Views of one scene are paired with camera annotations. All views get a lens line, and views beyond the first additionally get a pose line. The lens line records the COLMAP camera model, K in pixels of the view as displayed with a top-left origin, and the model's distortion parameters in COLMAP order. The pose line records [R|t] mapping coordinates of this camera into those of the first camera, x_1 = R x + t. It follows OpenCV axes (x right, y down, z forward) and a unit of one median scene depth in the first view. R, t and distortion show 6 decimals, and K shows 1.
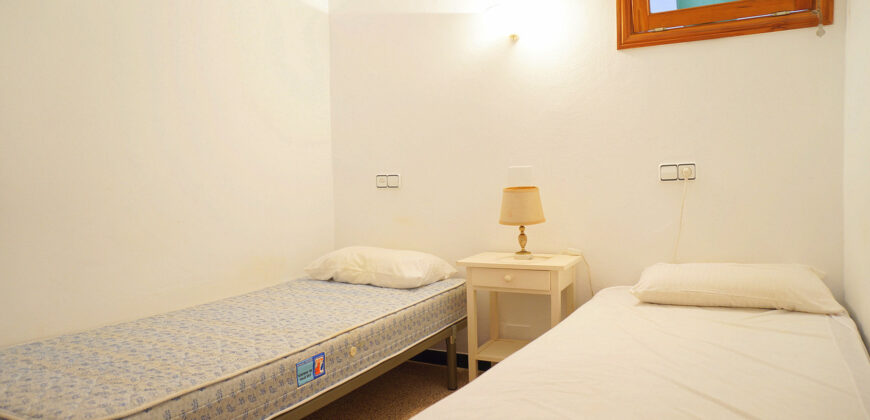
lens RADIAL K [[557.3, 0, 435.0], [0, 557.3, 210.0], [0, 0, 1]] dist [-0.058506, 0.004832]
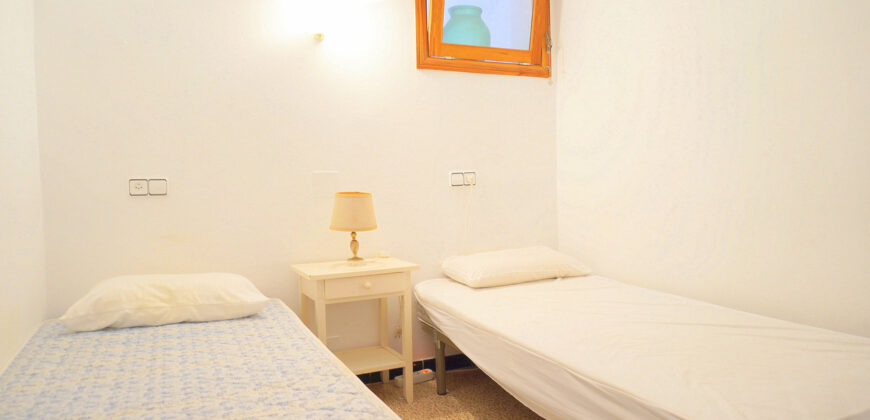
lens RADIAL K [[557.3, 0, 435.0], [0, 557.3, 210.0], [0, 0, 1]] dist [-0.058506, 0.004832]
pose [[0.613705, -0.025207, 0.789133, -0.525990], [0.046795, 0.998894, -0.004485, 0.001289], [-0.788147, 0.039680, 0.614206, 0.287345]]
